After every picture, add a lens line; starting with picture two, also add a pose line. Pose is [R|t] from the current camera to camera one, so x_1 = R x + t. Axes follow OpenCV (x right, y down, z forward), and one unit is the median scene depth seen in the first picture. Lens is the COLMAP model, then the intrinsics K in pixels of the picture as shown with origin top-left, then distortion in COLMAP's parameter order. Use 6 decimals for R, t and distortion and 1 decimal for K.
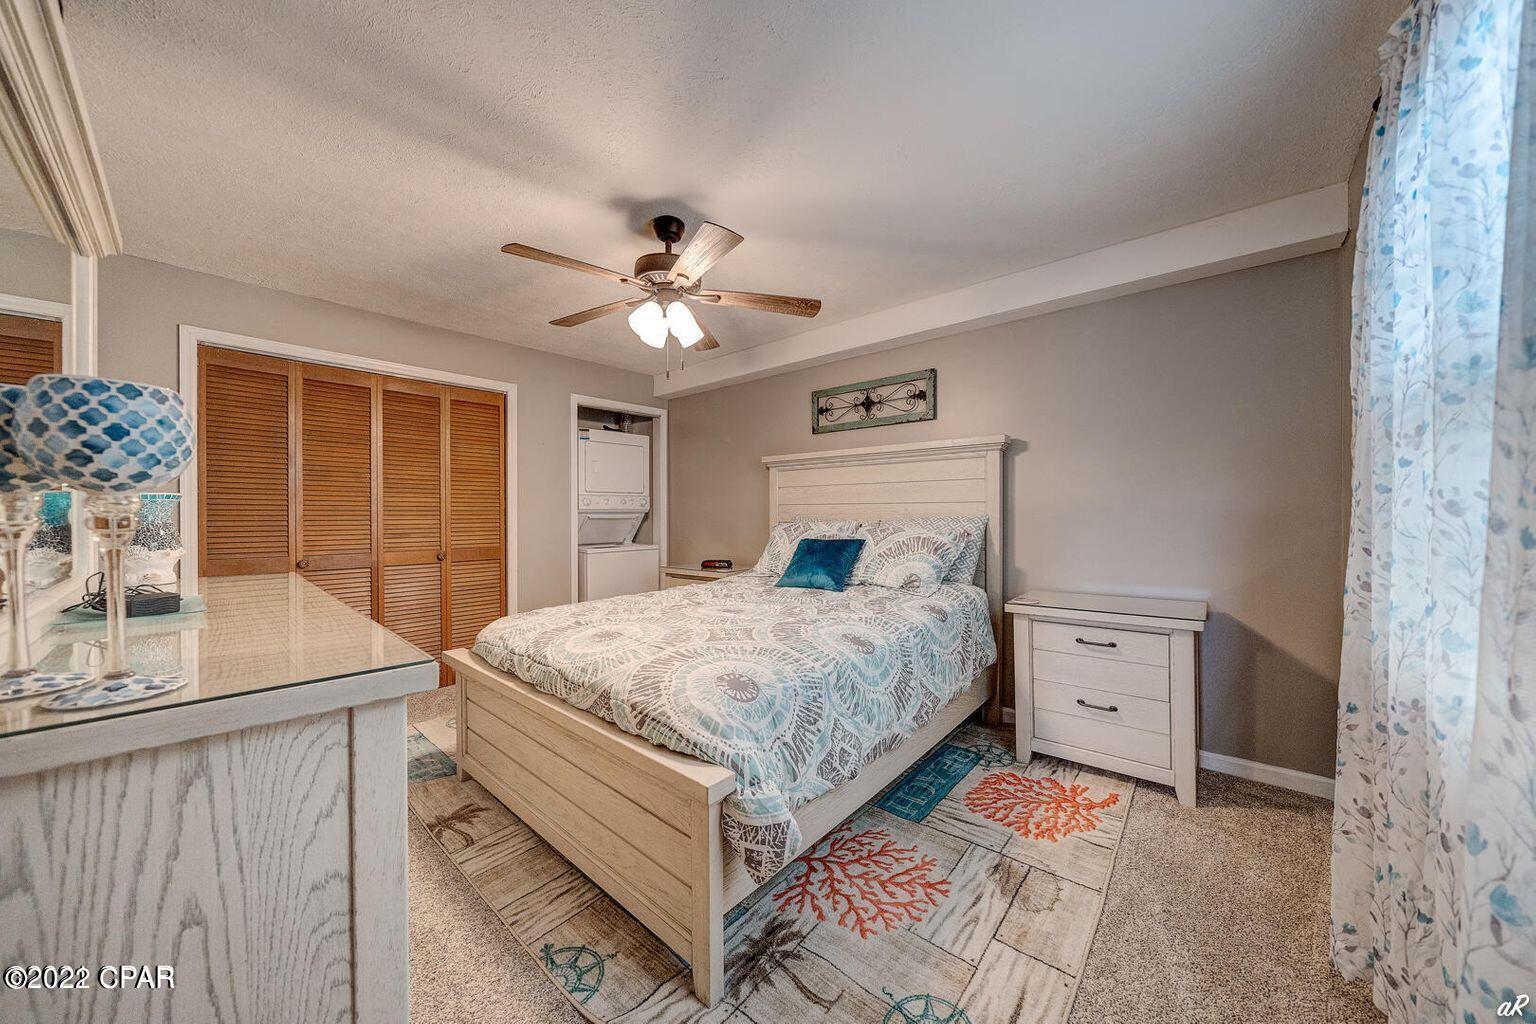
lens RADIAL K [[526.8, 0, 769.1], [0, 526.8, 529.9], [0, 0, 1]] dist [-0.006167, -0.000017]
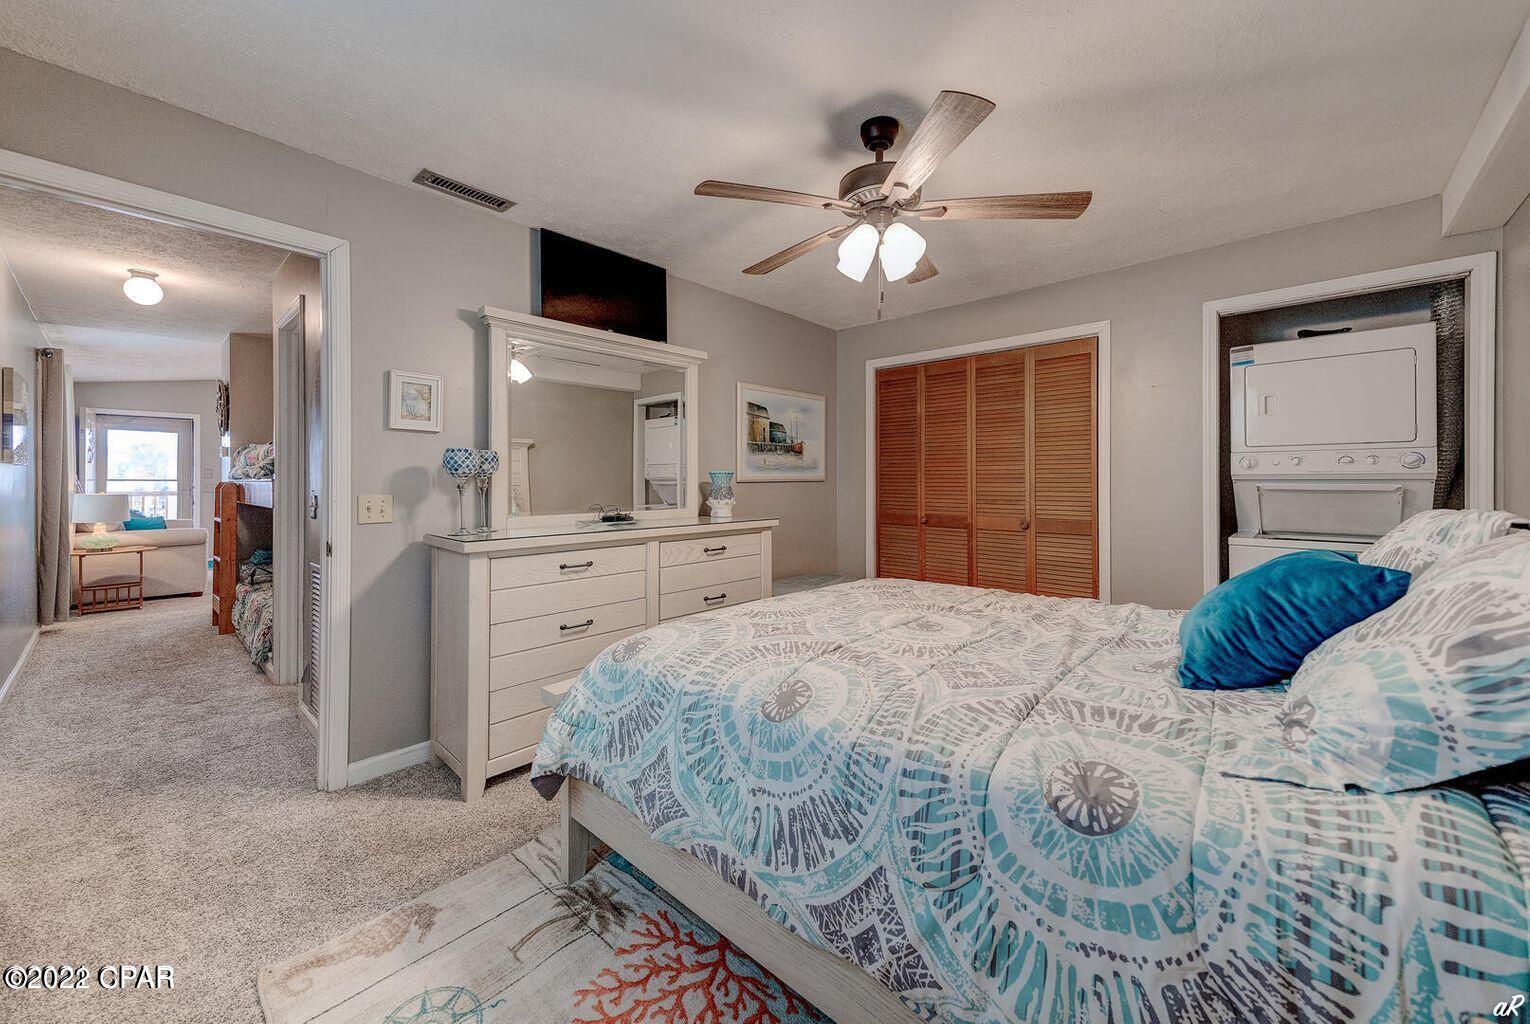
lens RADIAL K [[578.0, 0, 764.0], [0, 578.0, 484.2], [0, 0, 1]] dist [0.000137, 0.000014]
pose [[-0.031484, 0.005166, -0.999491, 0.911050], [-0.027819, 0.999595, 0.006043, -0.034815], [0.999117, 0.027995, -0.031327, 1.096634]]
